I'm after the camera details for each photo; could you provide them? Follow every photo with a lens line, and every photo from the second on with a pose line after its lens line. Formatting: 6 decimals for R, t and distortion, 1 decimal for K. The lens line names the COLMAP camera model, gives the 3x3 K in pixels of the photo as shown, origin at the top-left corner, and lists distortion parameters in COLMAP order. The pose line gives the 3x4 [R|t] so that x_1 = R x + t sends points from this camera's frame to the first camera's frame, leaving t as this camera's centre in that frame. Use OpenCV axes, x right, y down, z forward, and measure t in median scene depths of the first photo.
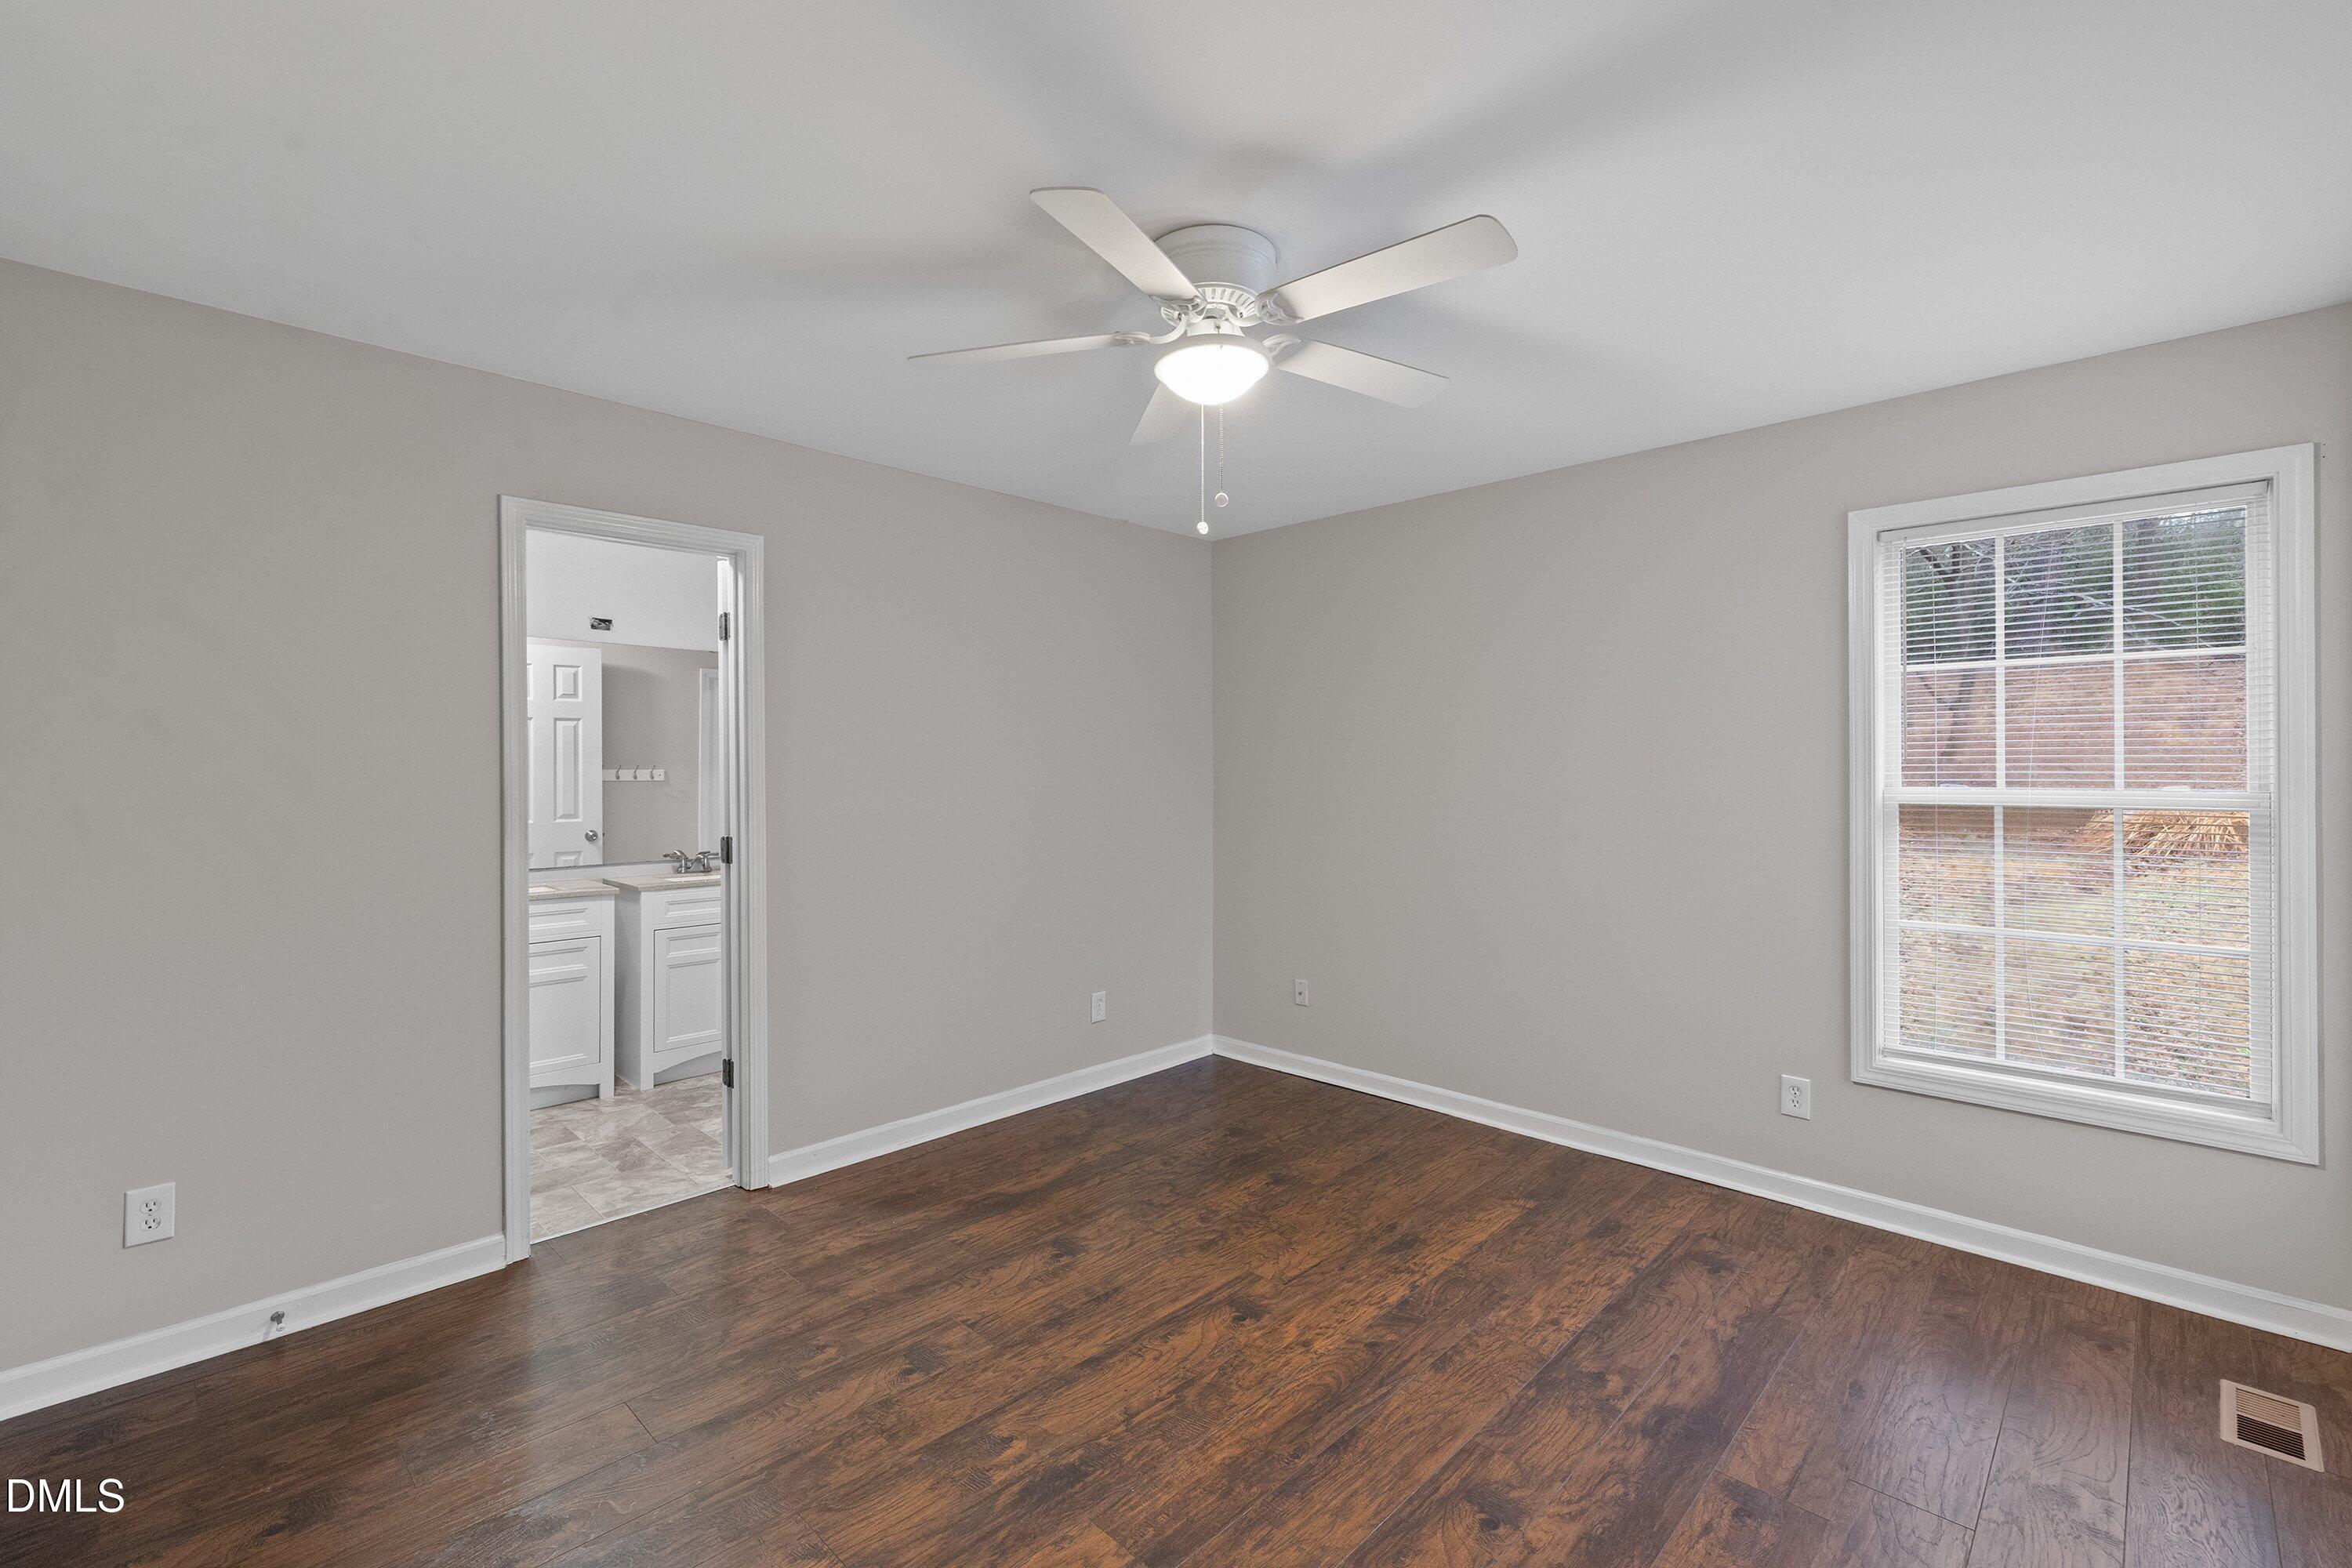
lens RADIAL K [[1010.1, 0, 1178.1], [0, 1010.1, 756.2], [0, 0, 1]] dist [0.000772, -0.000139]
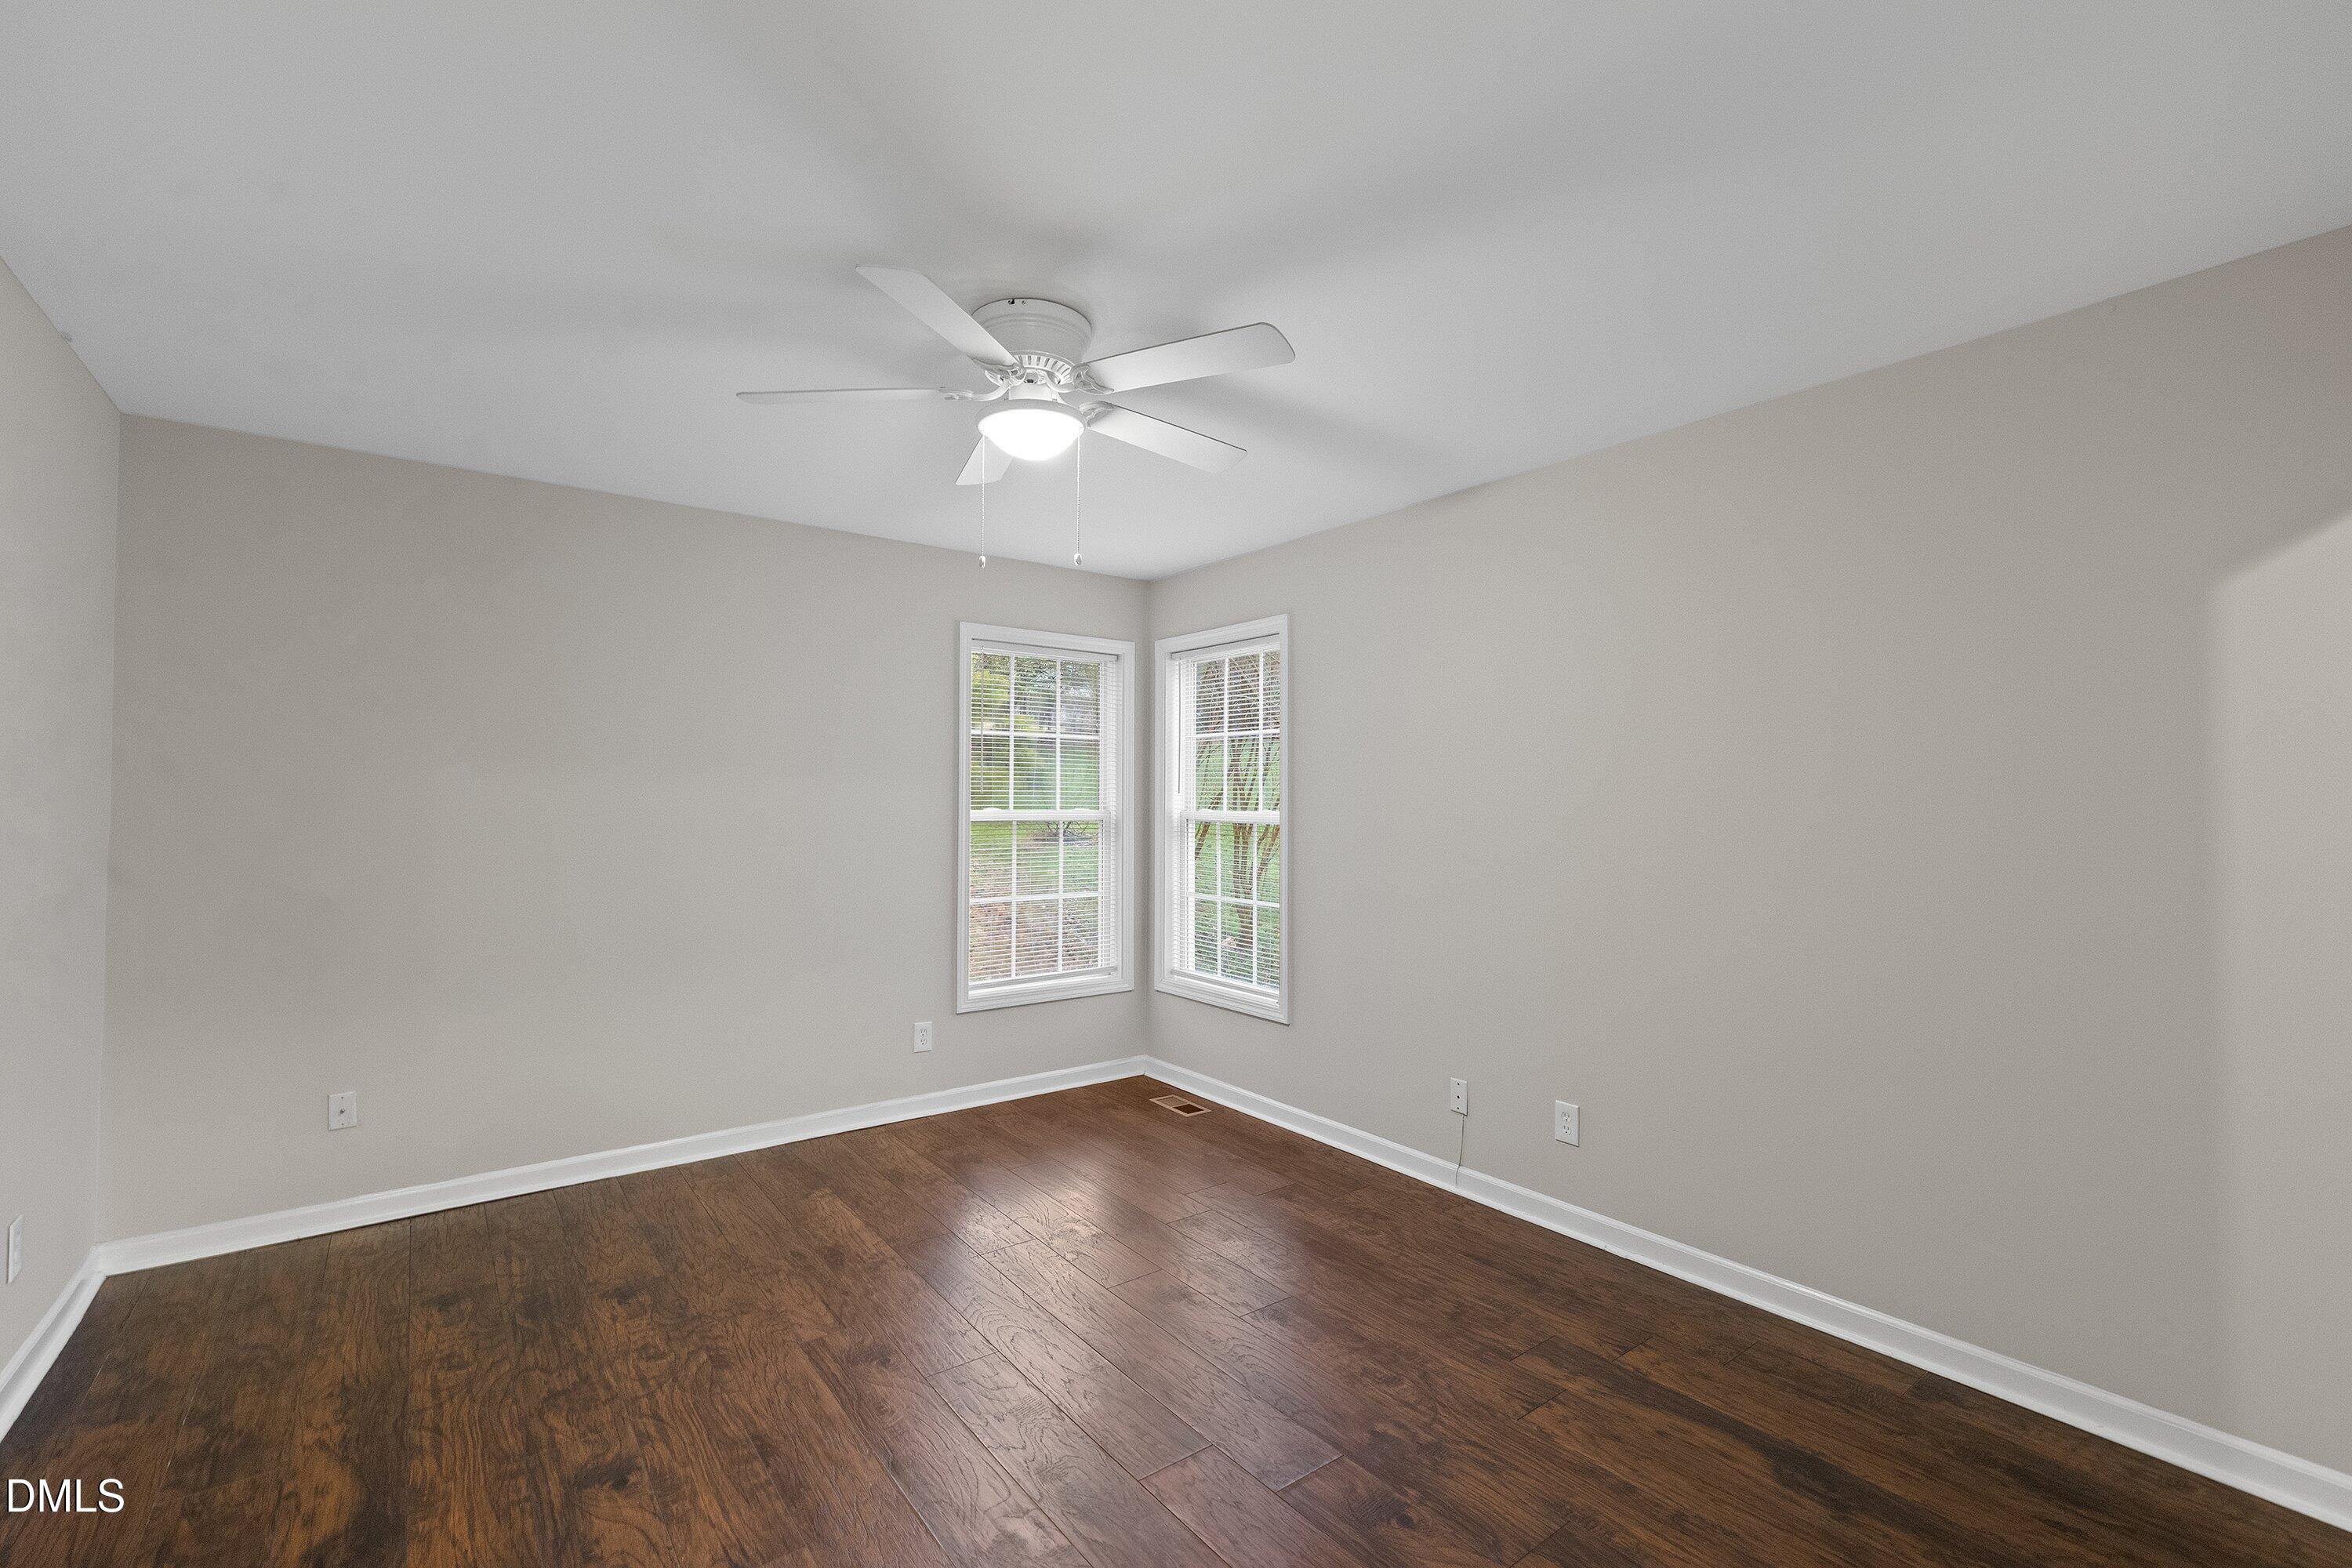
lens RADIAL K [[1020.6, 0, 1173.8], [0, 1020.6, 808.6], [0, 0, 1]] dist [0.000077, 0.000261]
pose [[0.154685, -0.009251, 0.987920, -0.895689], [-0.016127, 0.999799, 0.011888, 0.020306], [-0.987832, -0.017771, 0.154505, 0.628274]]
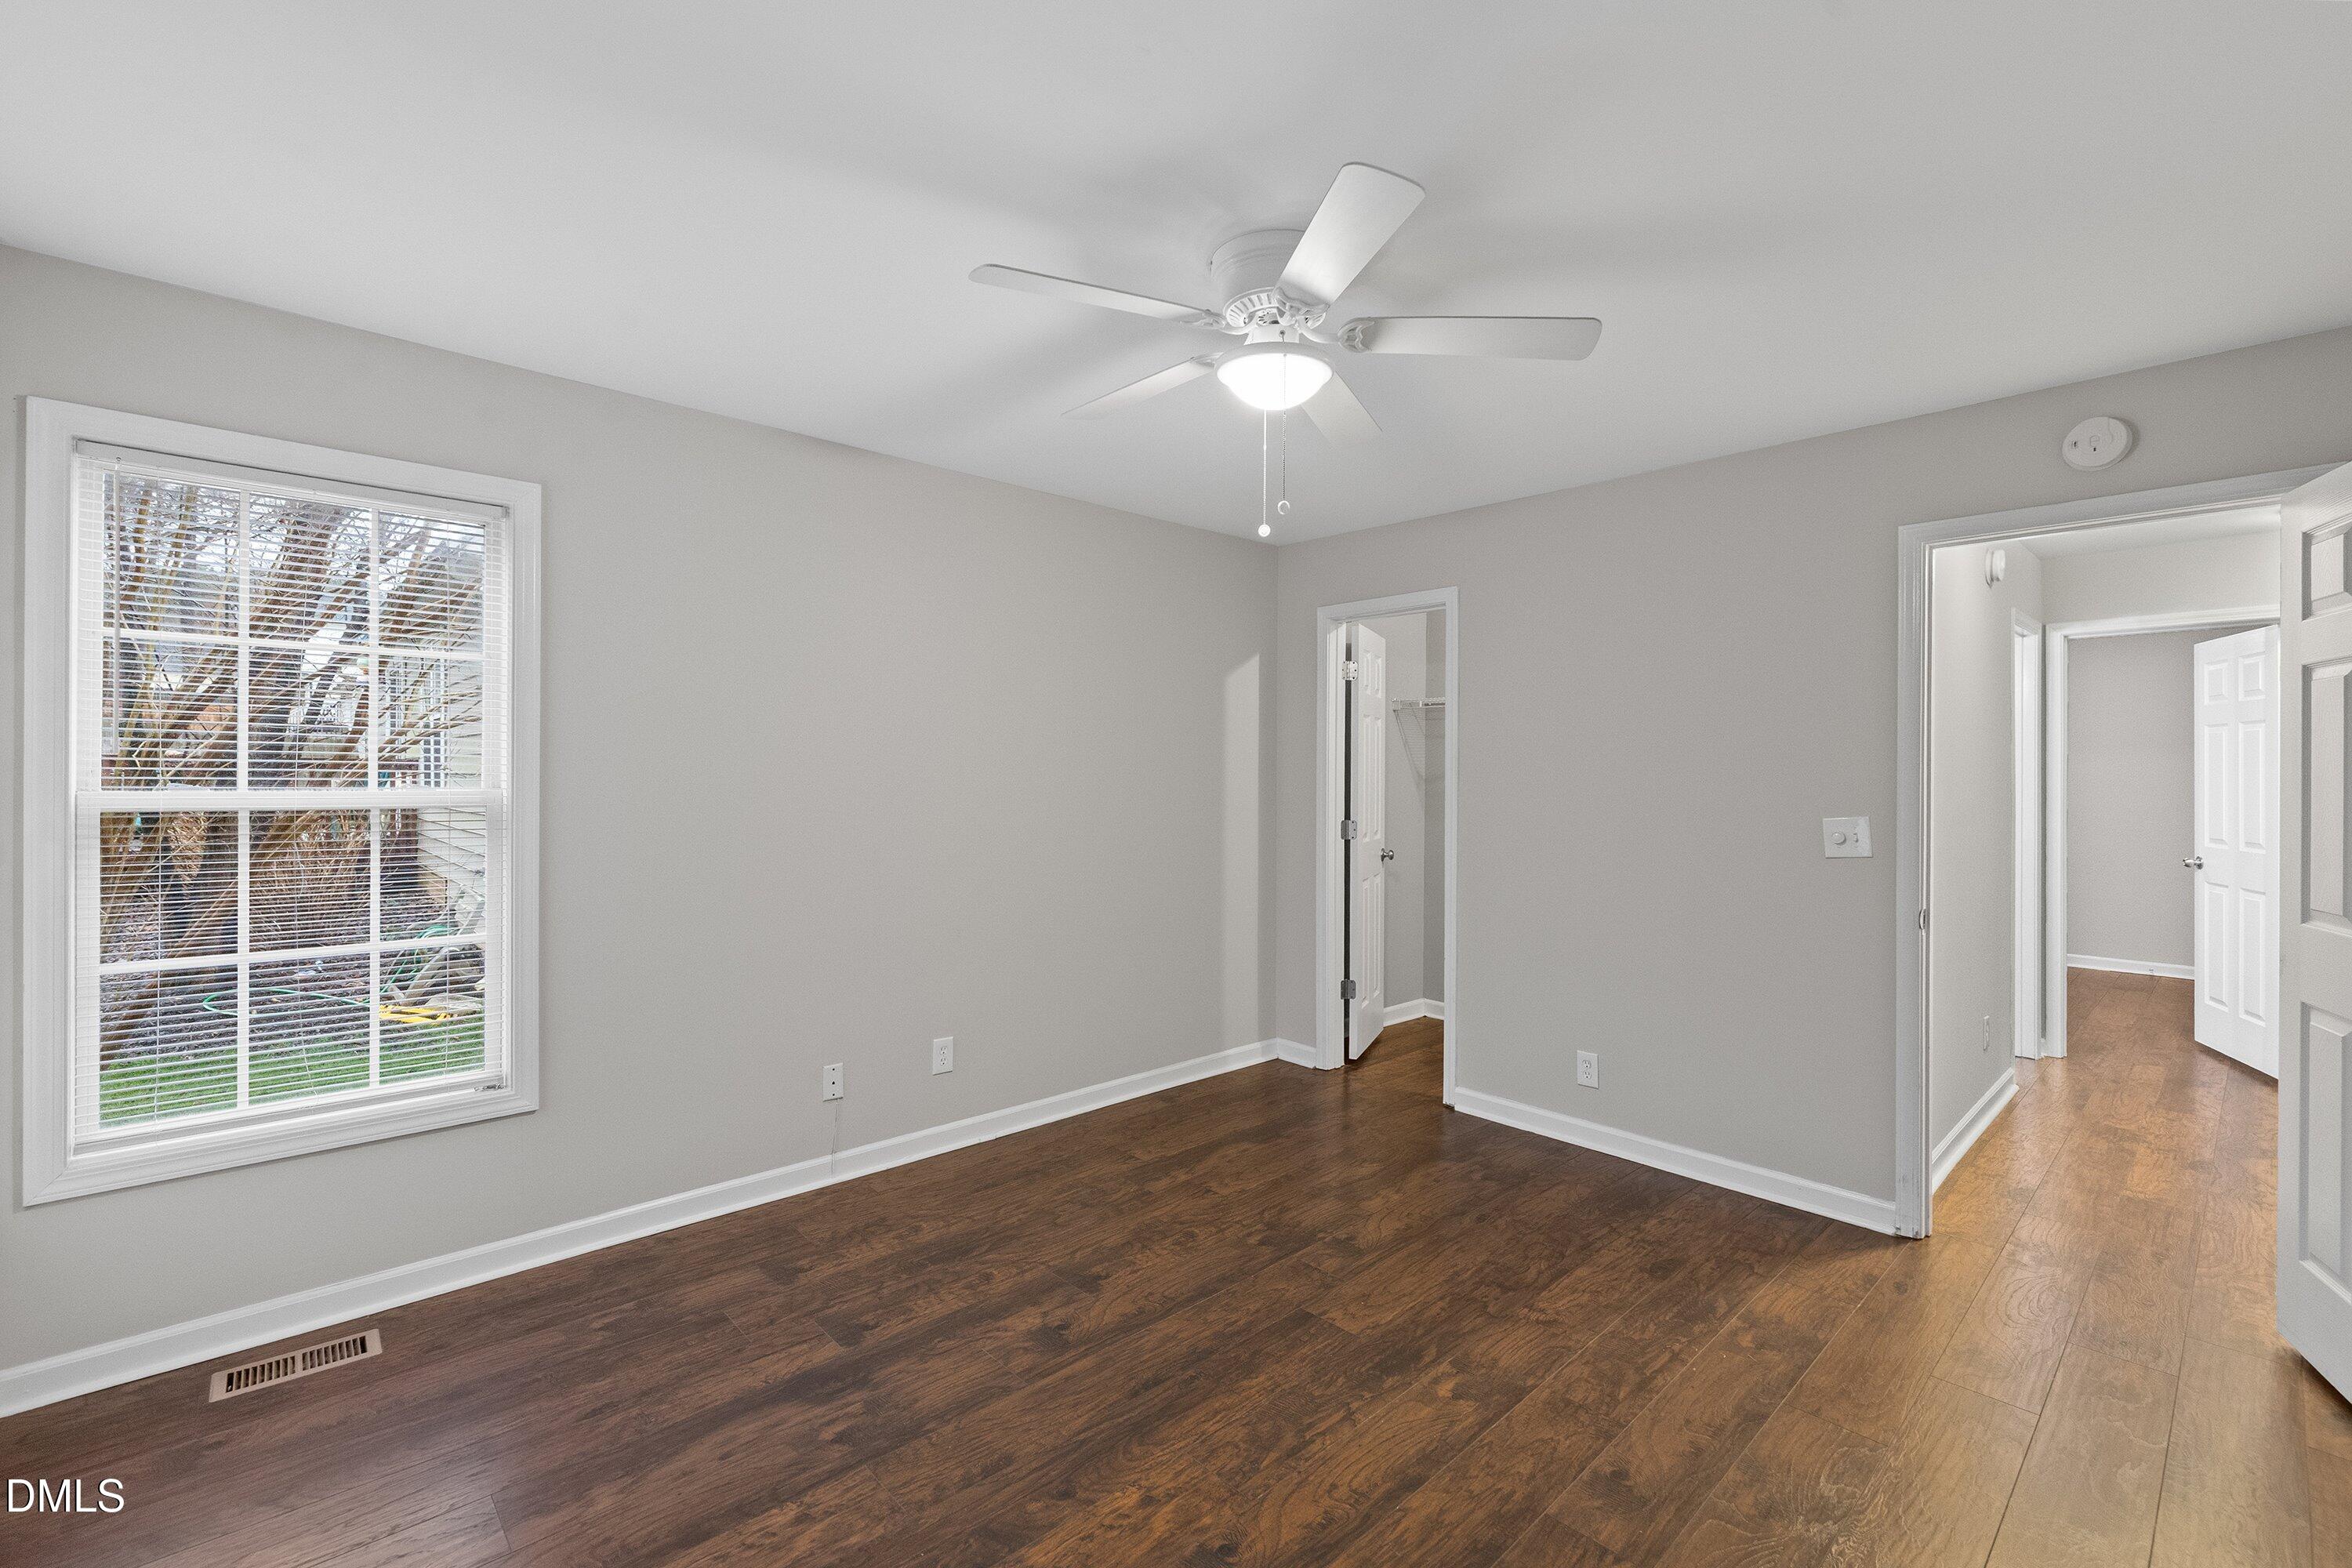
lens RADIAL K [[993.5, 0, 1175.2], [0, 993.5, 769.3], [0, 0, 1]] dist [0.000498, 0.000545]
pose [[-0.998119, -0.009578, 0.060553, 0.064429], [-0.010305, 0.999878, -0.011711, 0.017937], [-0.060434, -0.012313, -0.998096, 1.813938]]
